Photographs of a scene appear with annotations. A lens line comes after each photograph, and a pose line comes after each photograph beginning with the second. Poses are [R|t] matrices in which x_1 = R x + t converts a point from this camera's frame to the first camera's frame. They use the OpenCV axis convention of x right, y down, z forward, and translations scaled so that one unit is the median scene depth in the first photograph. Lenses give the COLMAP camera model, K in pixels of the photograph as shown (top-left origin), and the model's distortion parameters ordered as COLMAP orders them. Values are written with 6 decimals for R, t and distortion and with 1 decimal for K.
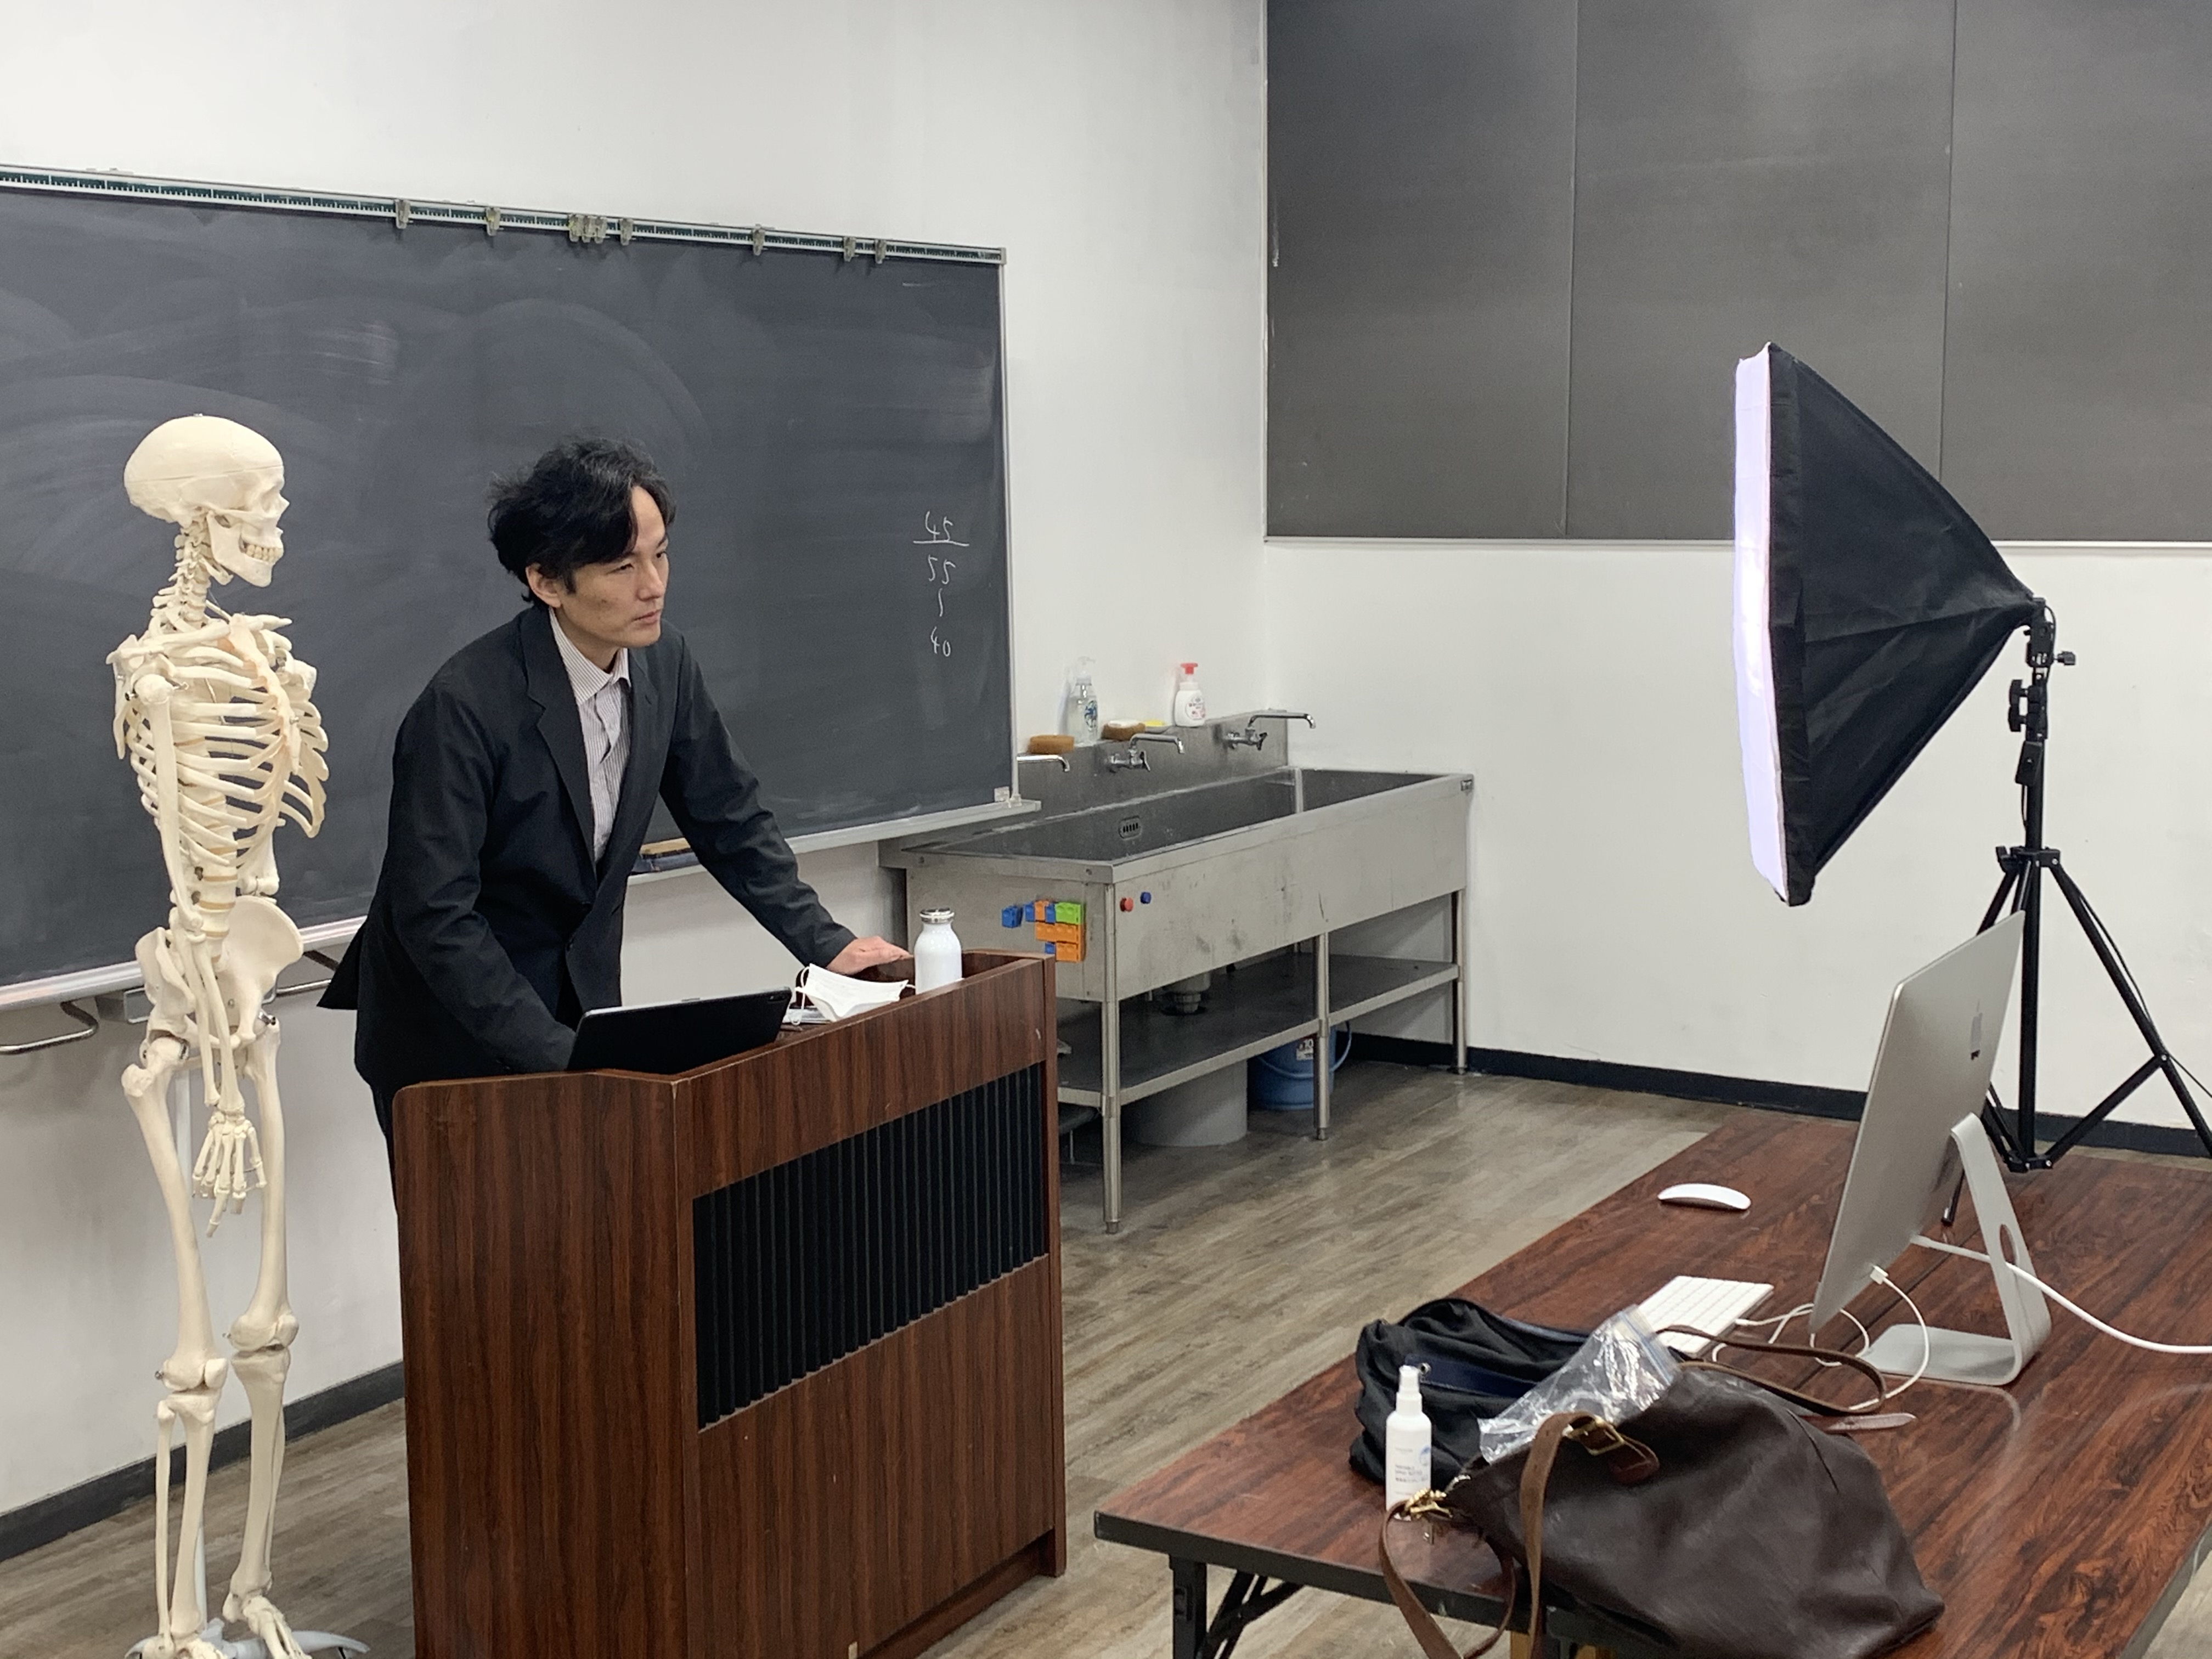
lens RADIAL K [[2926.1, 0, 1106.0], [0, 2926.1, 829.5], [0, 0, 1]] dist [0.021622, 0.031519]
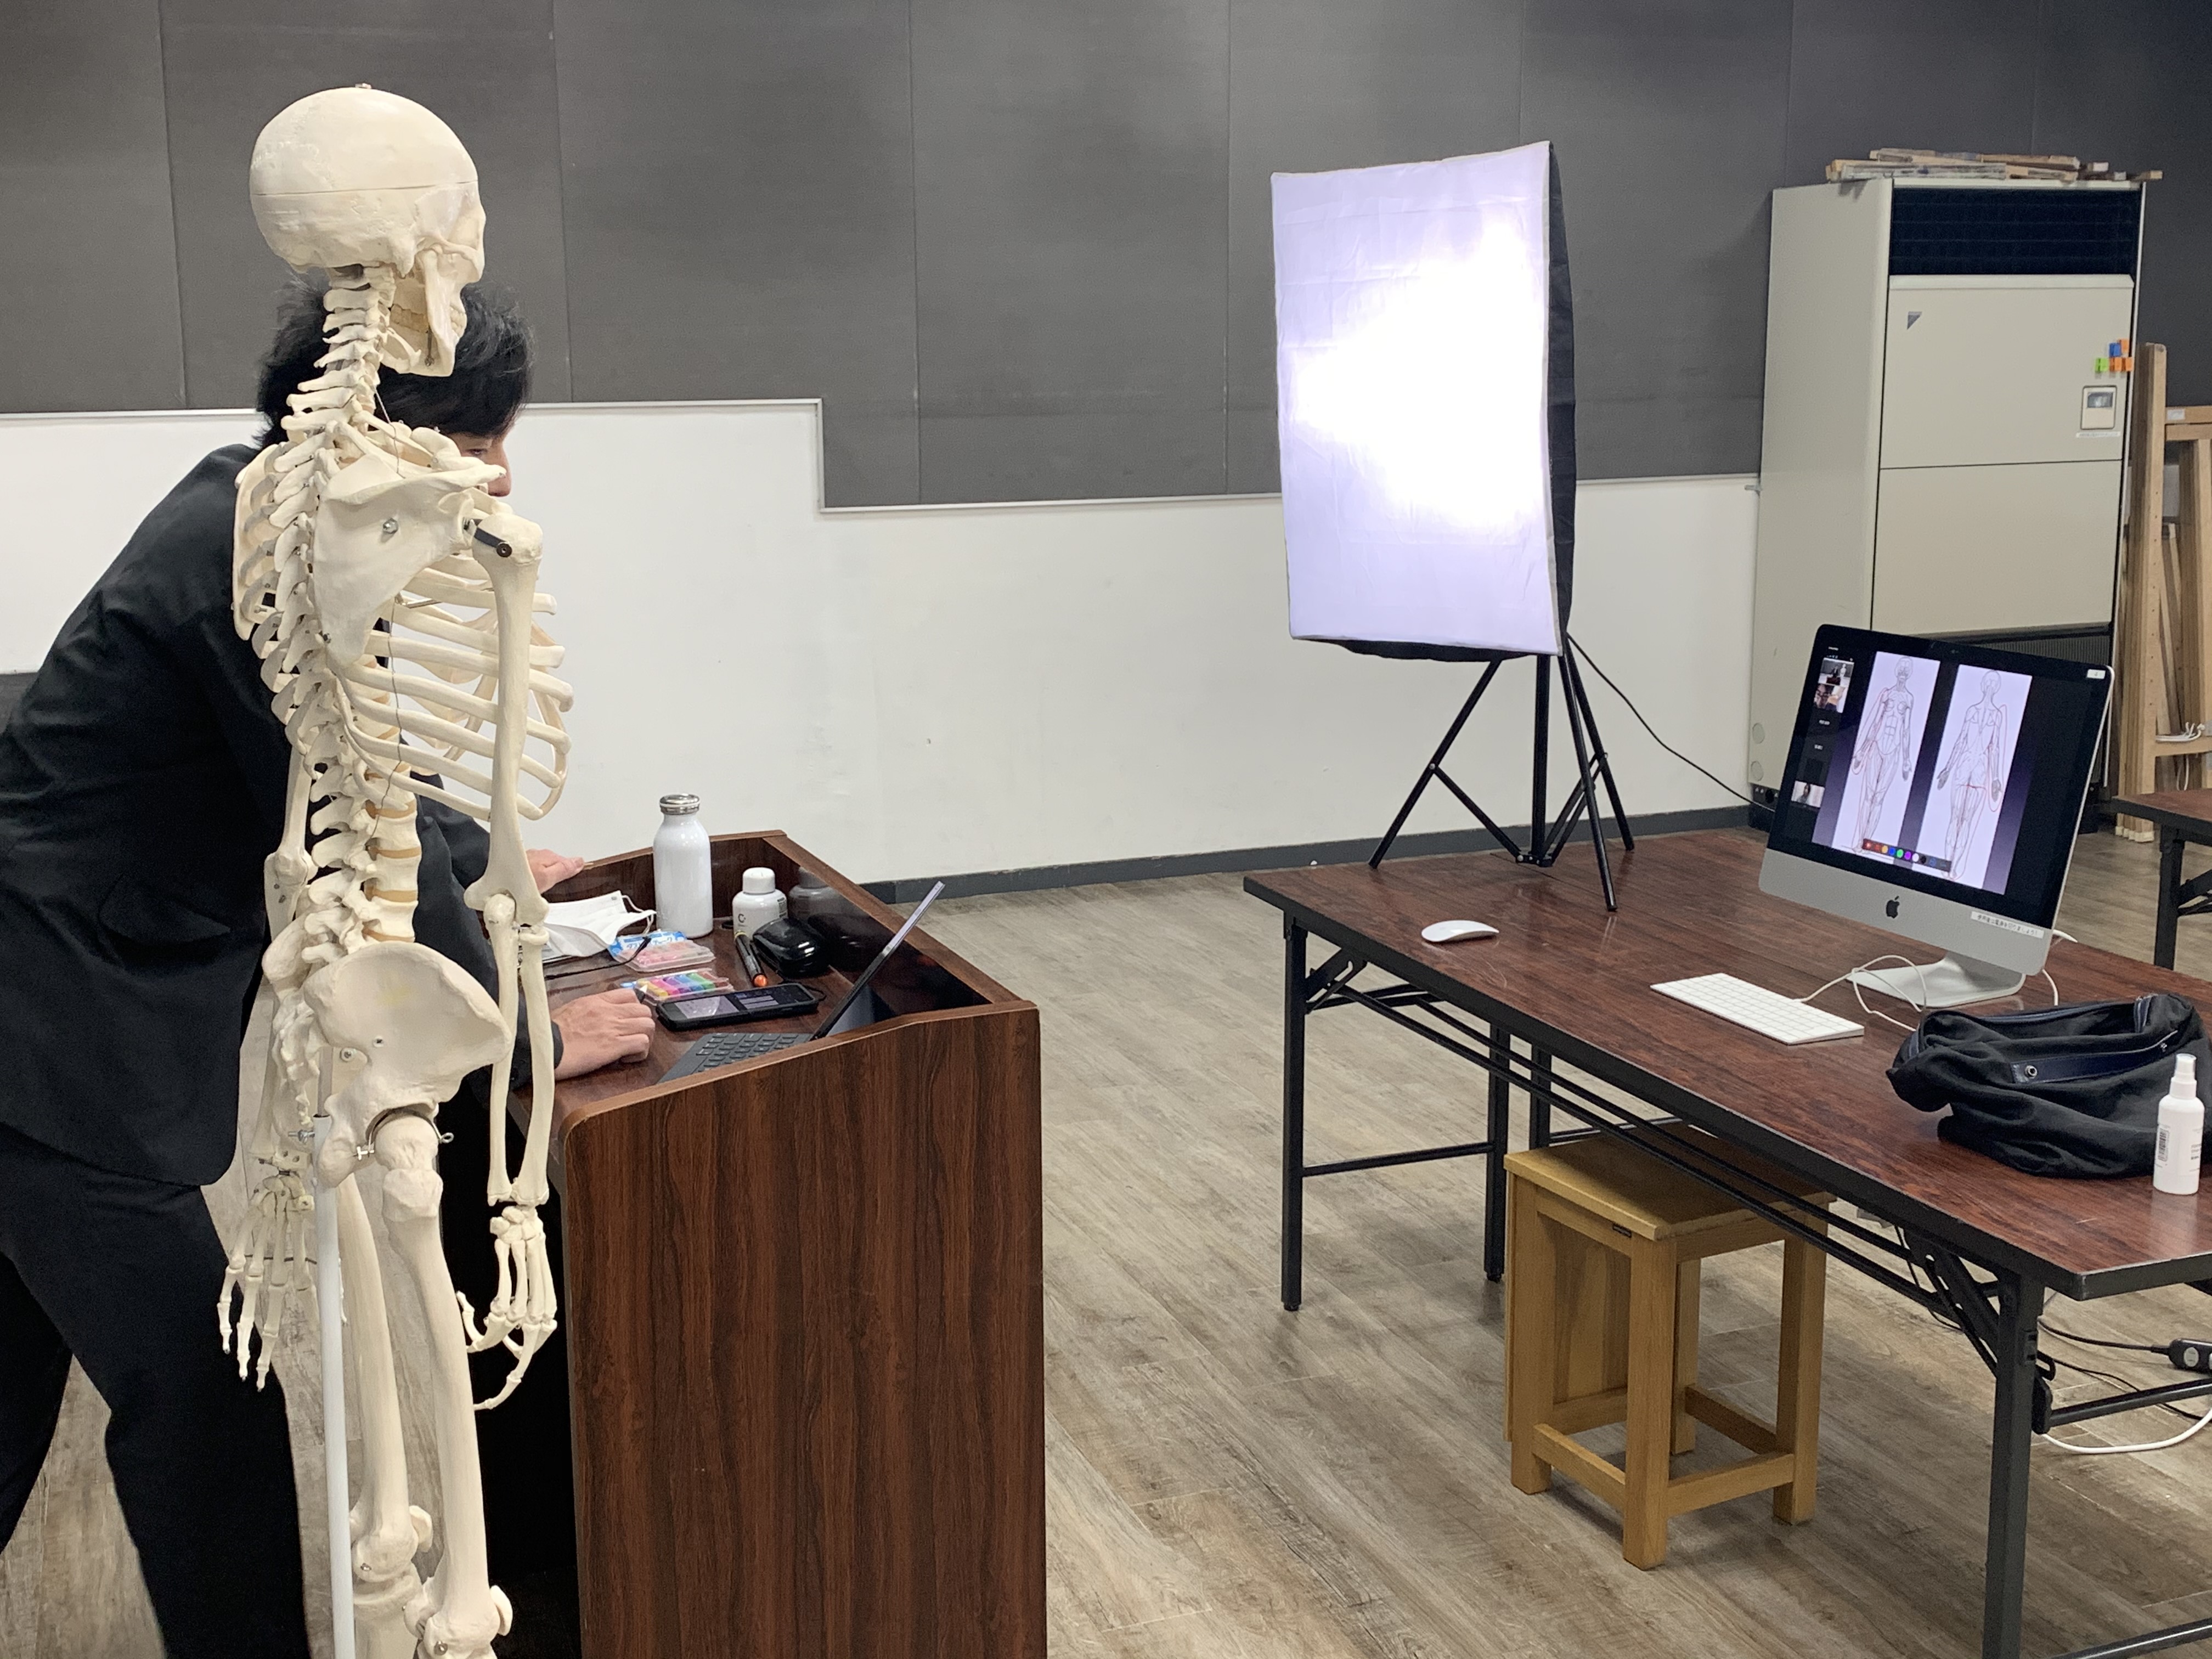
lens RADIAL K [[2420.3, 0, 1106.0], [0, 2420.3, 829.5], [0, 0, 1]] dist [0.007793, 0.006044]
pose [[0.607591, -0.148406, 0.780262, -0.614674], [0.109453, 0.988661, 0.102812, -0.024402], [-0.786673, 0.022934, 0.616944, 0.565071]]
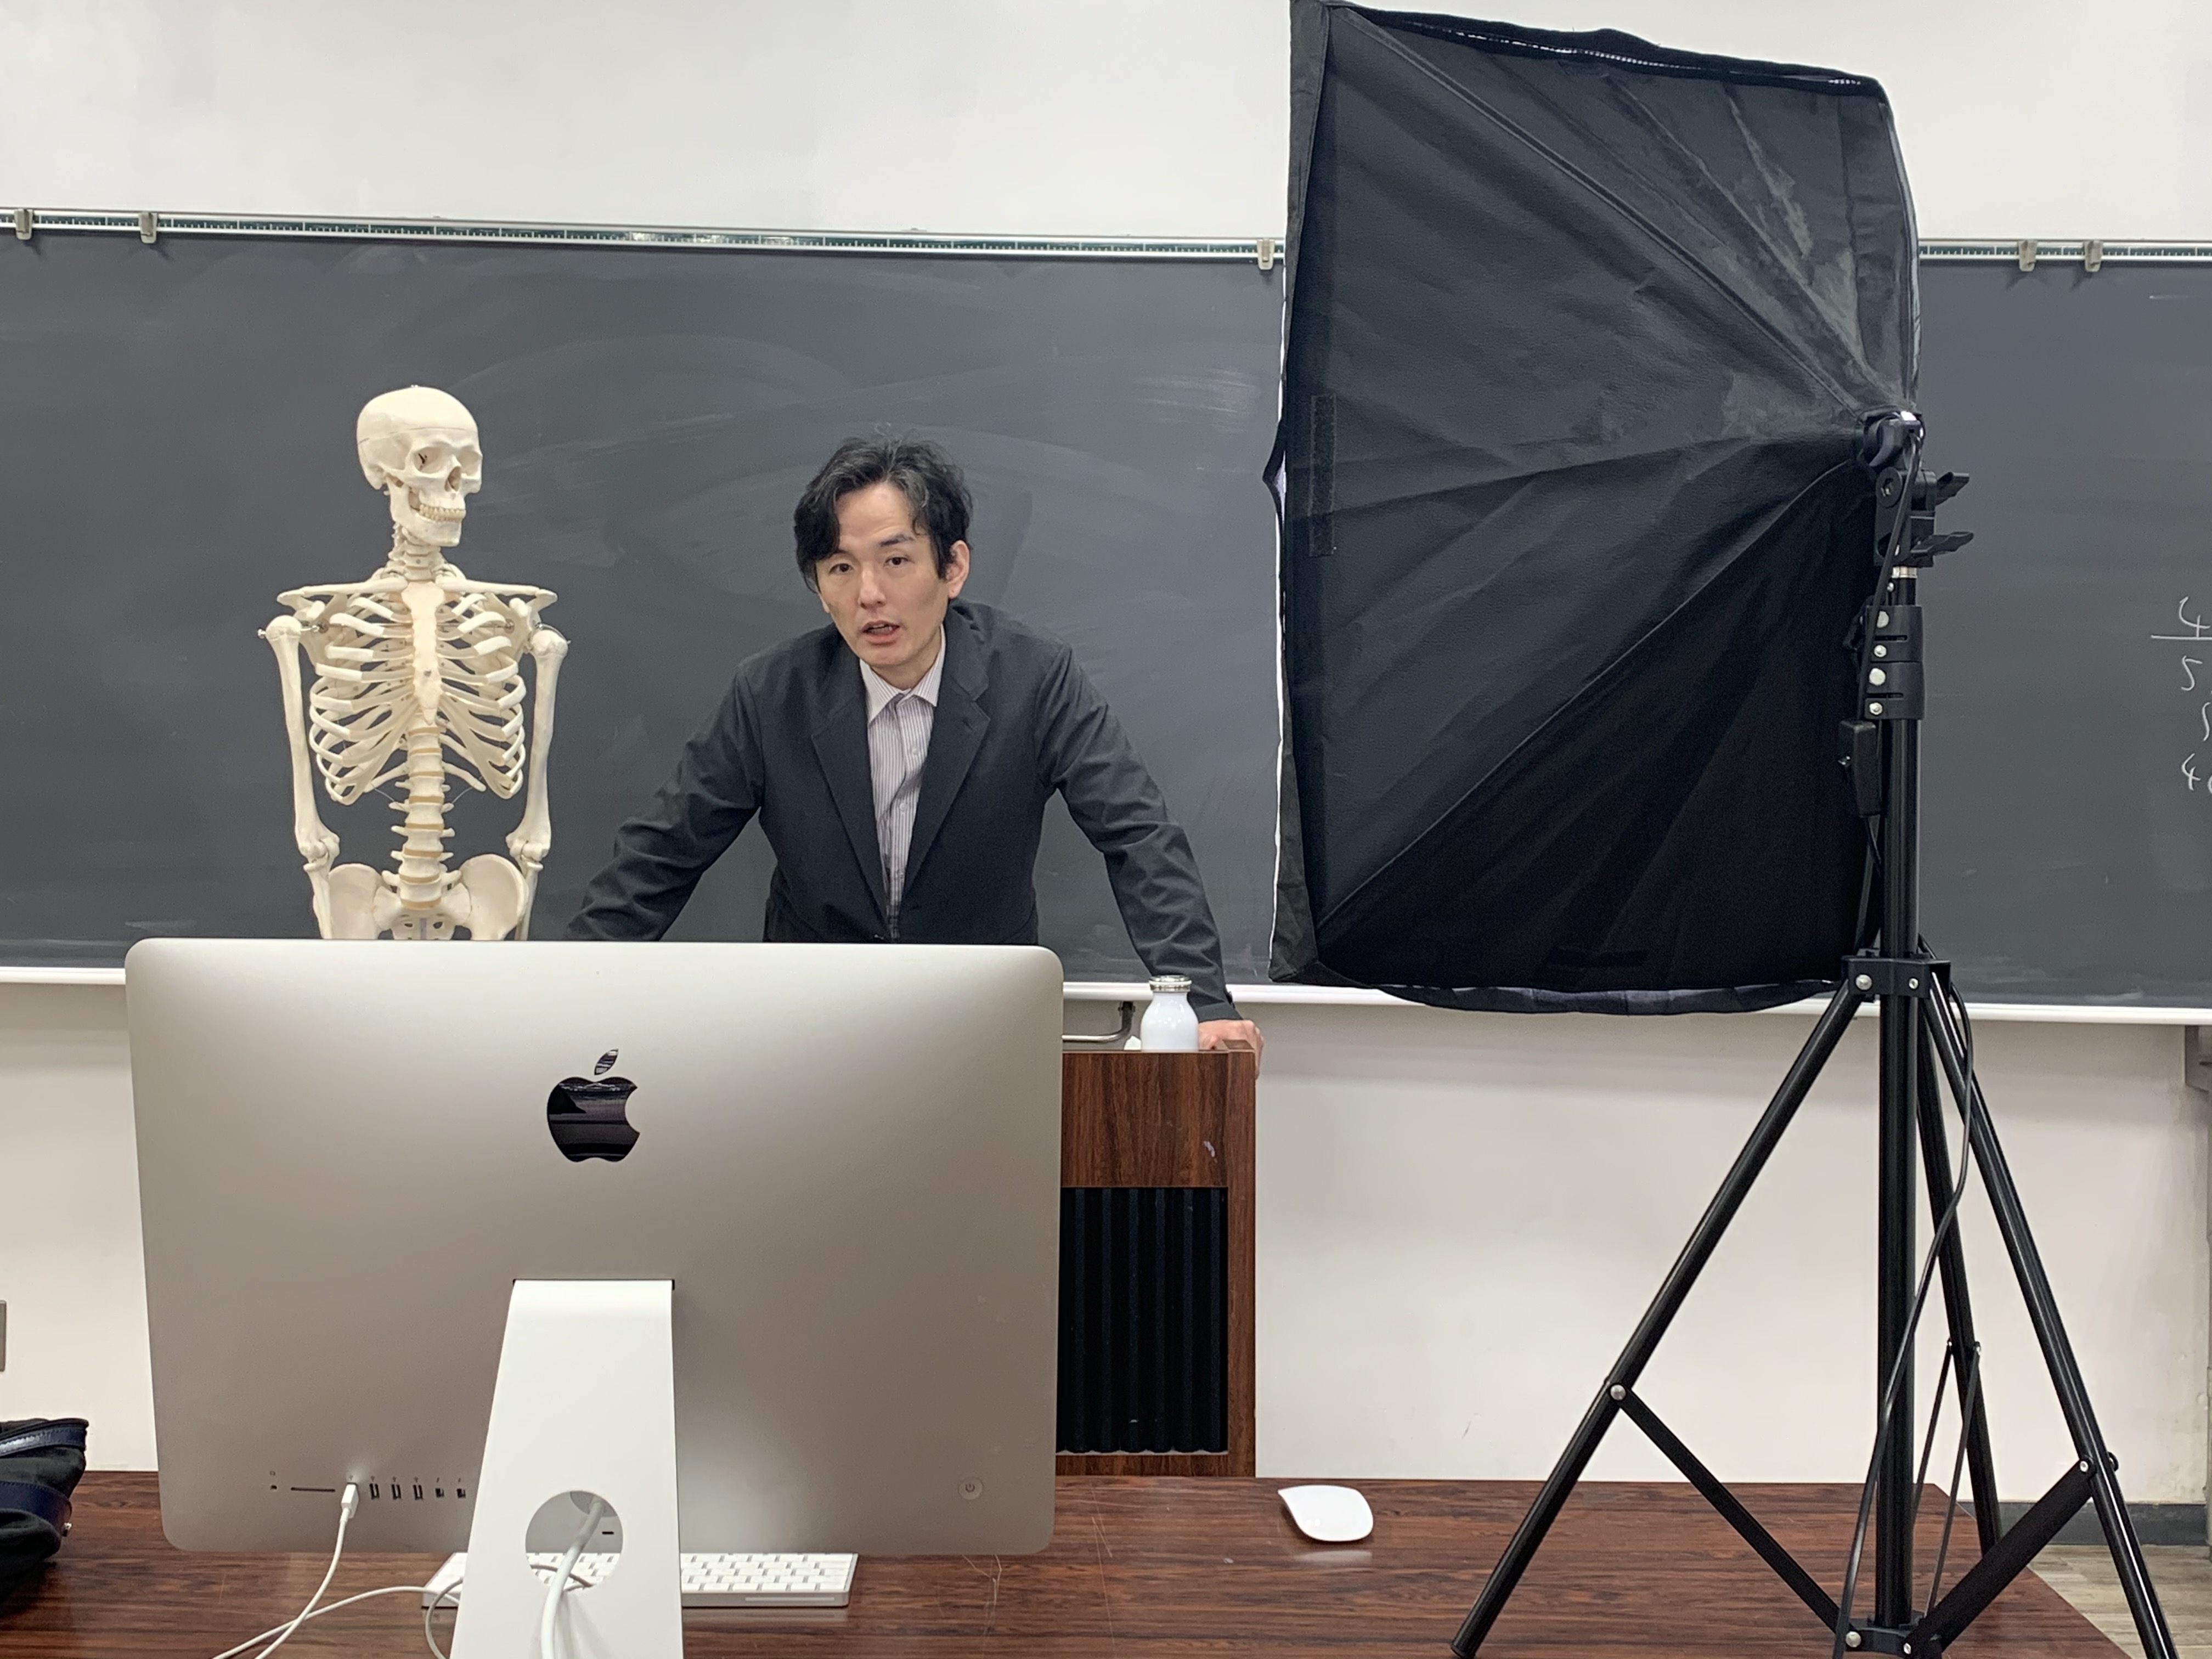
lens RADIAL K [[2646.1, 0, 1106.0], [0, 2646.1, 829.5], [0, 0, 1]] dist [0.101453, 0.000616]
pose [[0.538287, 0.041354, -0.841746, 0.636924], [-0.132254, 0.990565, -0.035909, 0.019697], [0.832320, 0.130653, 0.538678, 0.693199]]
